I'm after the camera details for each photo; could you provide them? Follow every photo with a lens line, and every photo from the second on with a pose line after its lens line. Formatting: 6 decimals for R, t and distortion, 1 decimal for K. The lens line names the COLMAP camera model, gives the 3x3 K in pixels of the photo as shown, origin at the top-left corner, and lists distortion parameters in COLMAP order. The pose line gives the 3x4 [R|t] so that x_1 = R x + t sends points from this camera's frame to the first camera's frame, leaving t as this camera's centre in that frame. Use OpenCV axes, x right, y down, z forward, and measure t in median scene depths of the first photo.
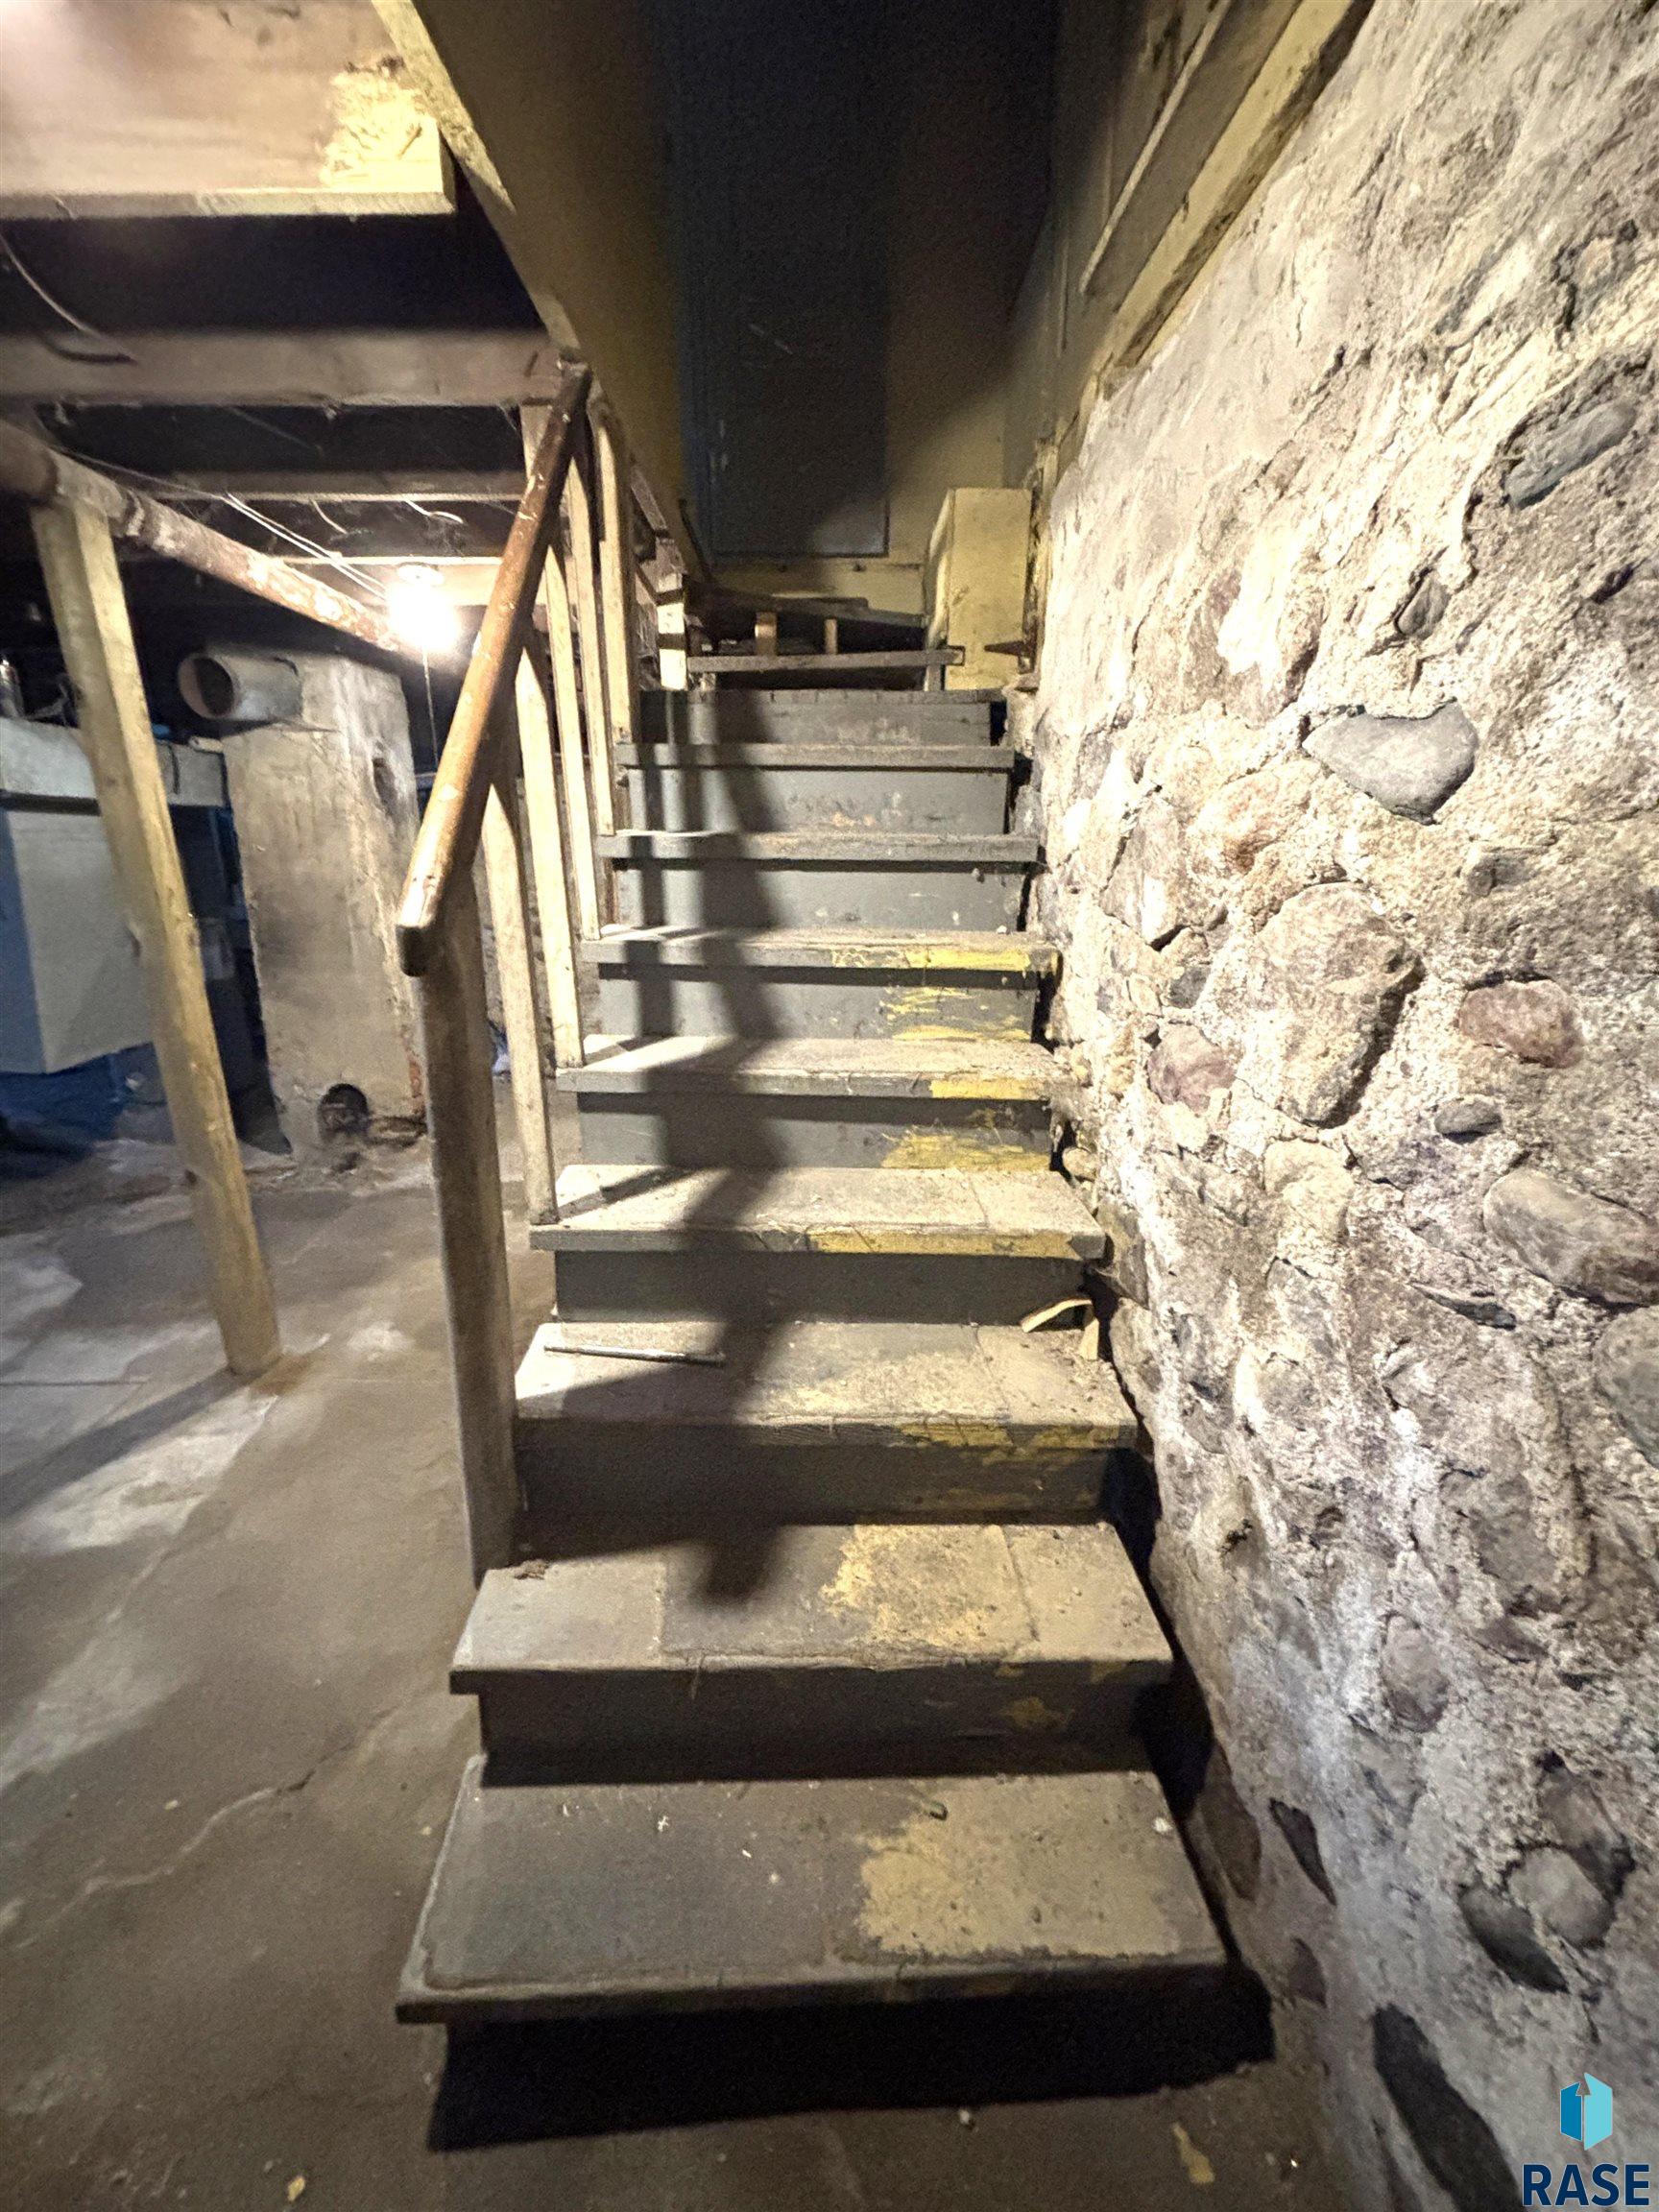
lens RADIAL K [[917.6, 0, 826.4], [0, 917.6, 1110.3], [0, 0, 1]] dist [0.000804, -0.001187]
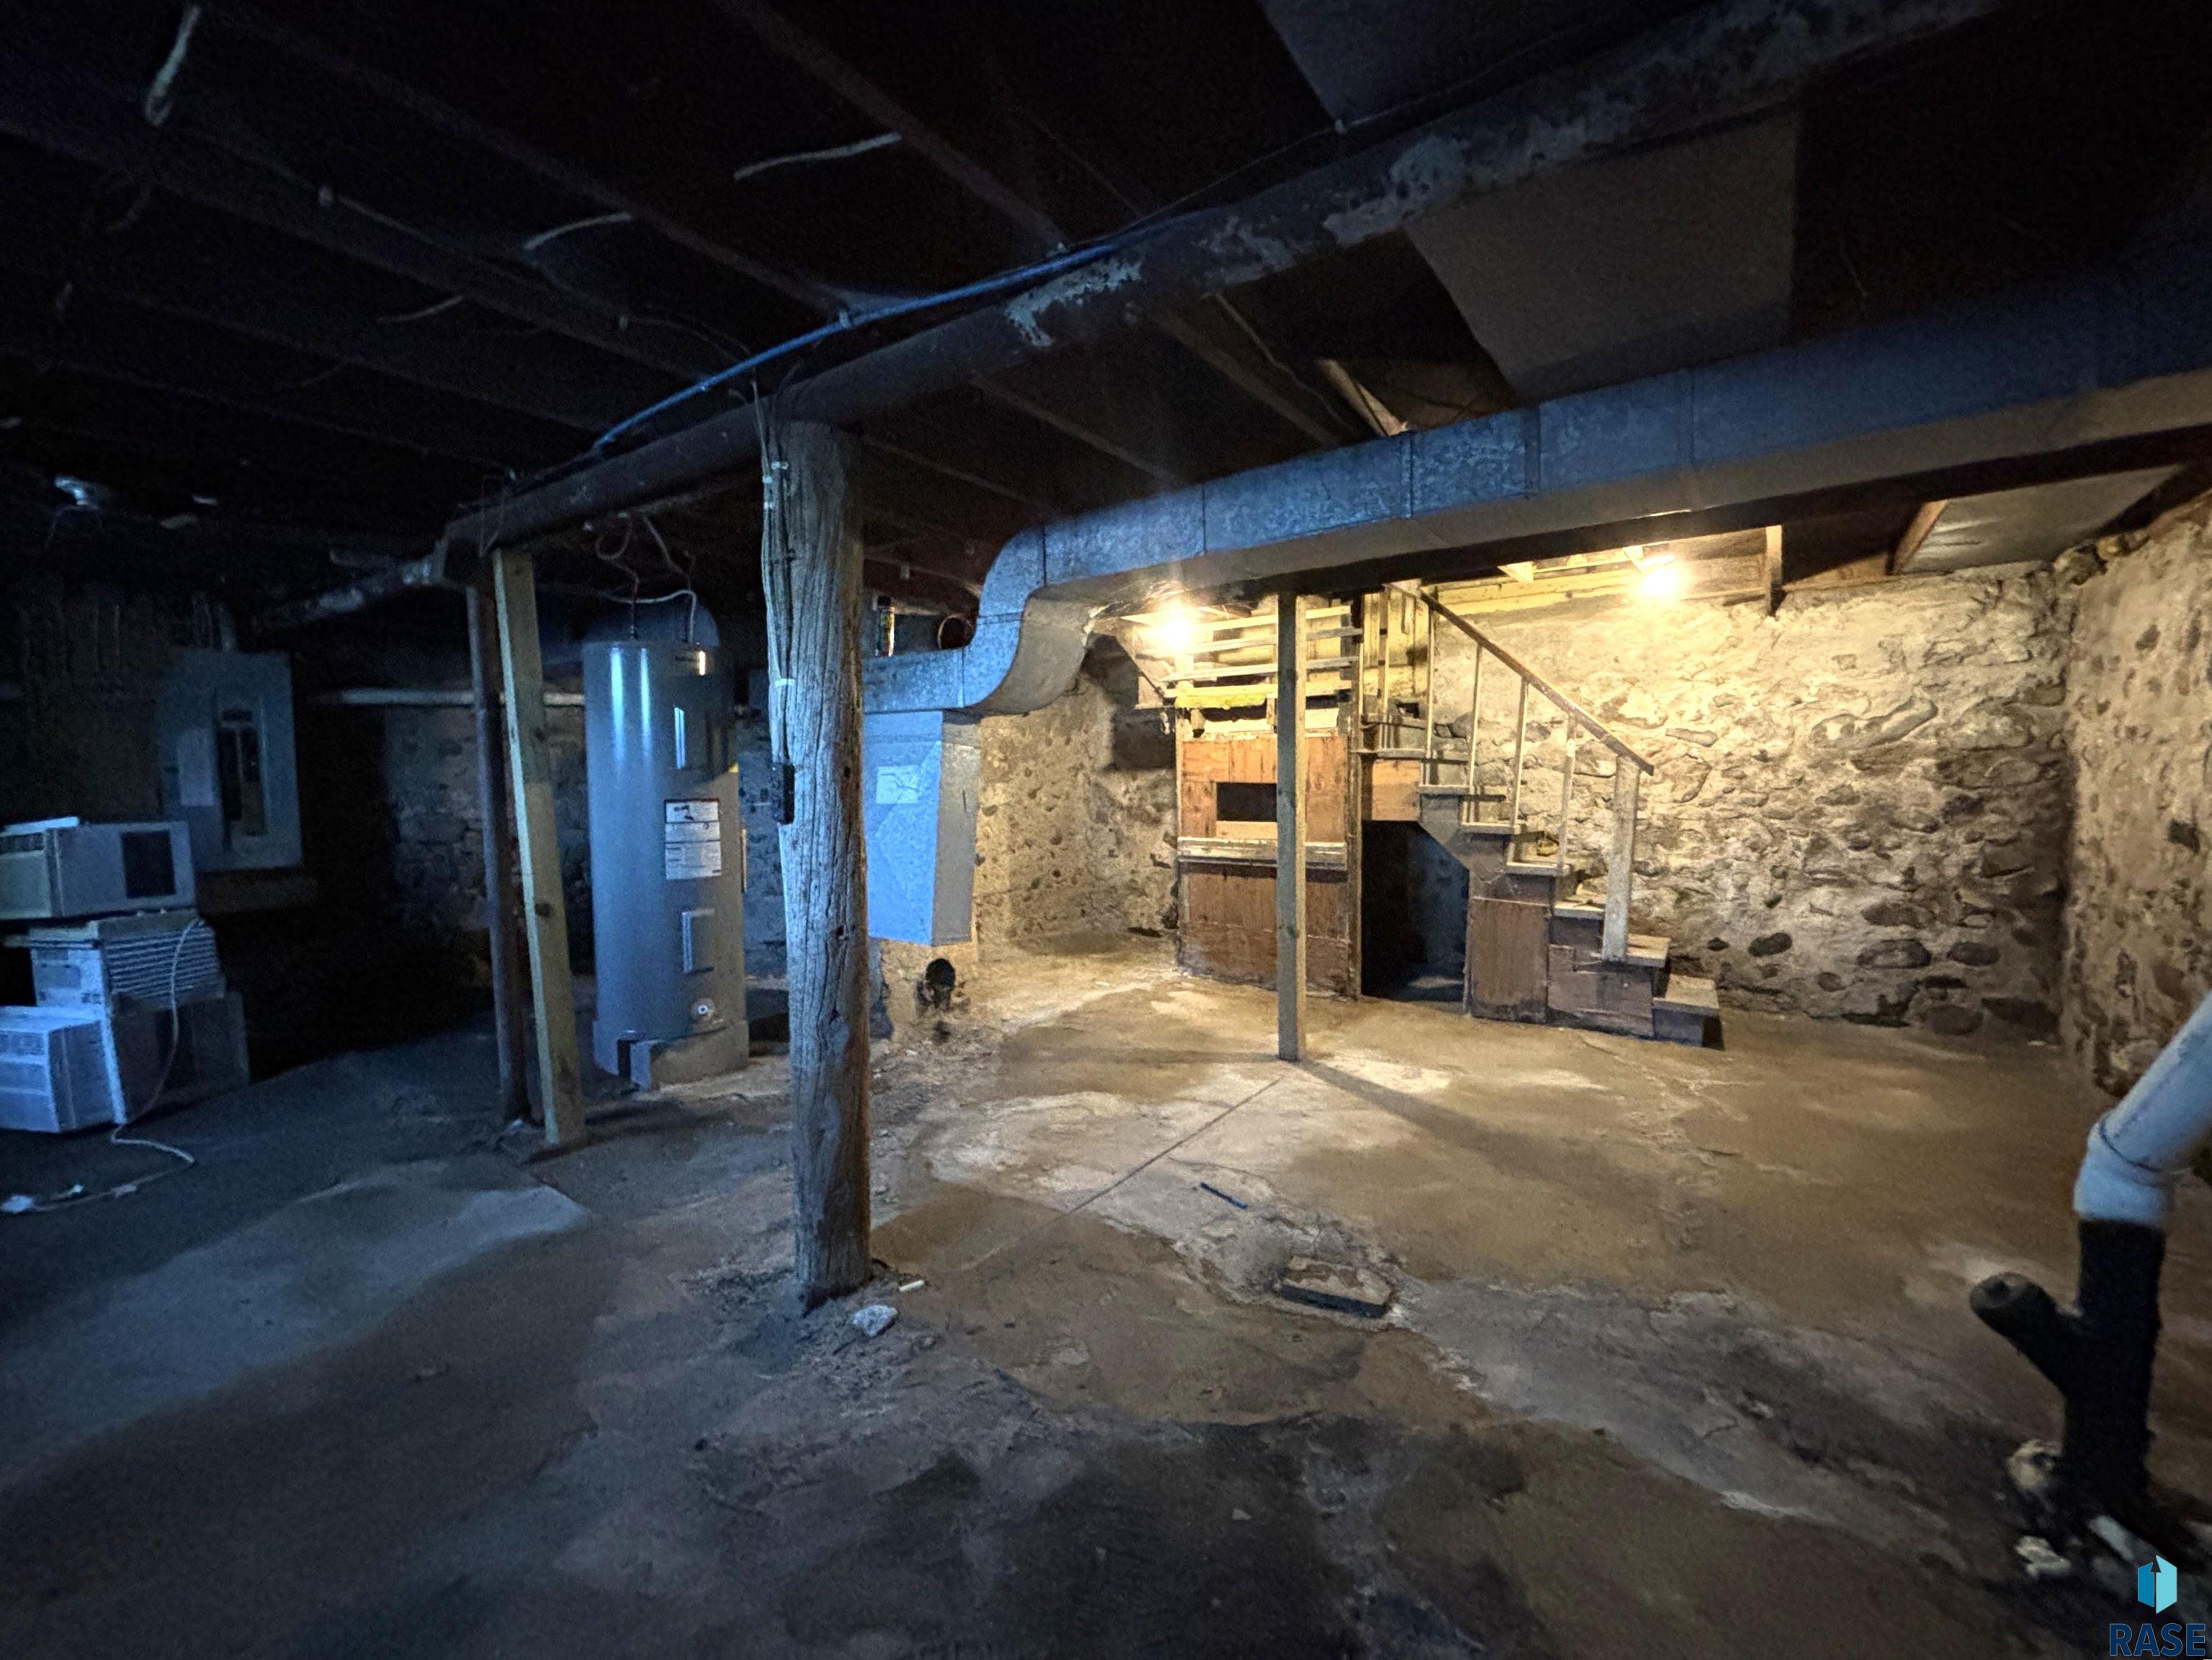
lens RADIAL K [[917.7, 0, 1108.1], [0, 917.7, 838.4], [0, 0, 1]] dist [0.000804, -0.001187]
pose [[0.582844, -0.055017, 0.810720, -3.654225], [0.236795, 0.965903, -0.104689, -0.009175], [-0.777317, 0.252992, 0.575998, 0.371571]]
